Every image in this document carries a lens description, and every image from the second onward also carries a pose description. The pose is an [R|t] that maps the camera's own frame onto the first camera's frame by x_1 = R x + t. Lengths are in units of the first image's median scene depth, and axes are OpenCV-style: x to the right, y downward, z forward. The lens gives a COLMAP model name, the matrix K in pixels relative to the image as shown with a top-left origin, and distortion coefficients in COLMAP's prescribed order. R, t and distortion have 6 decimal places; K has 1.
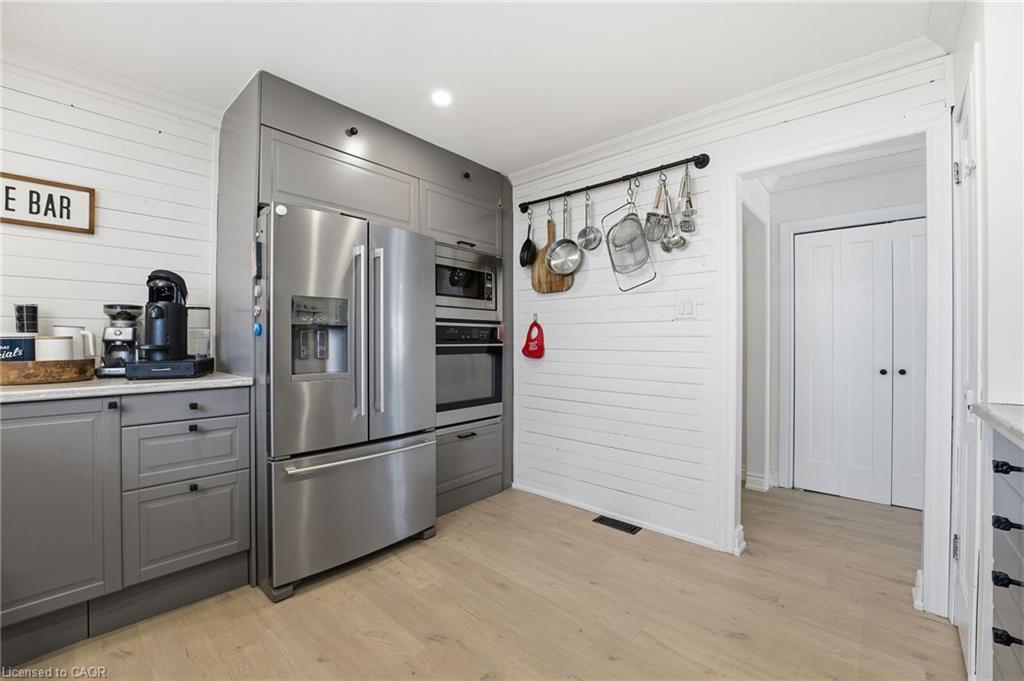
lens RADIAL K [[419.9, 0, 512.0], [0, 419.9, 340.5], [0, 0, 1]] dist [-0.030763, -0.000028]
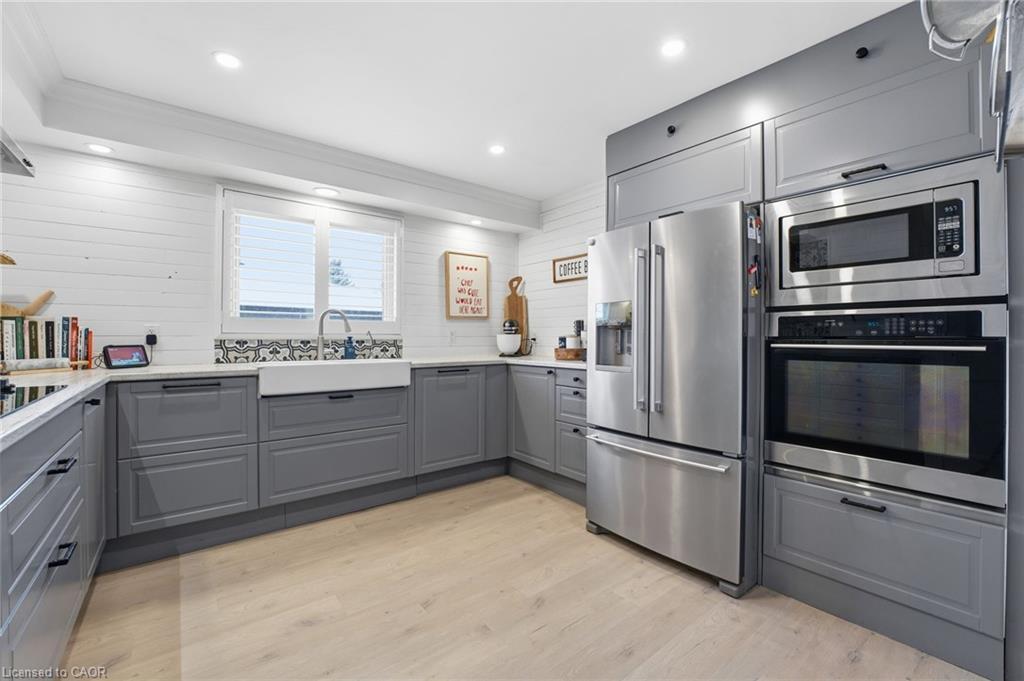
lens RADIAL K [[419.9, 0, 512.0], [0, 419.9, 340.5], [0, 0, 1]] dist [-0.030763, -0.000028]
pose [[-0.173450, 0.000847, -0.984842, 0.679290], [-0.007363, 0.999971, 0.002156, 0.005785], [0.984815, 0.007625, -0.173439, 0.807142]]
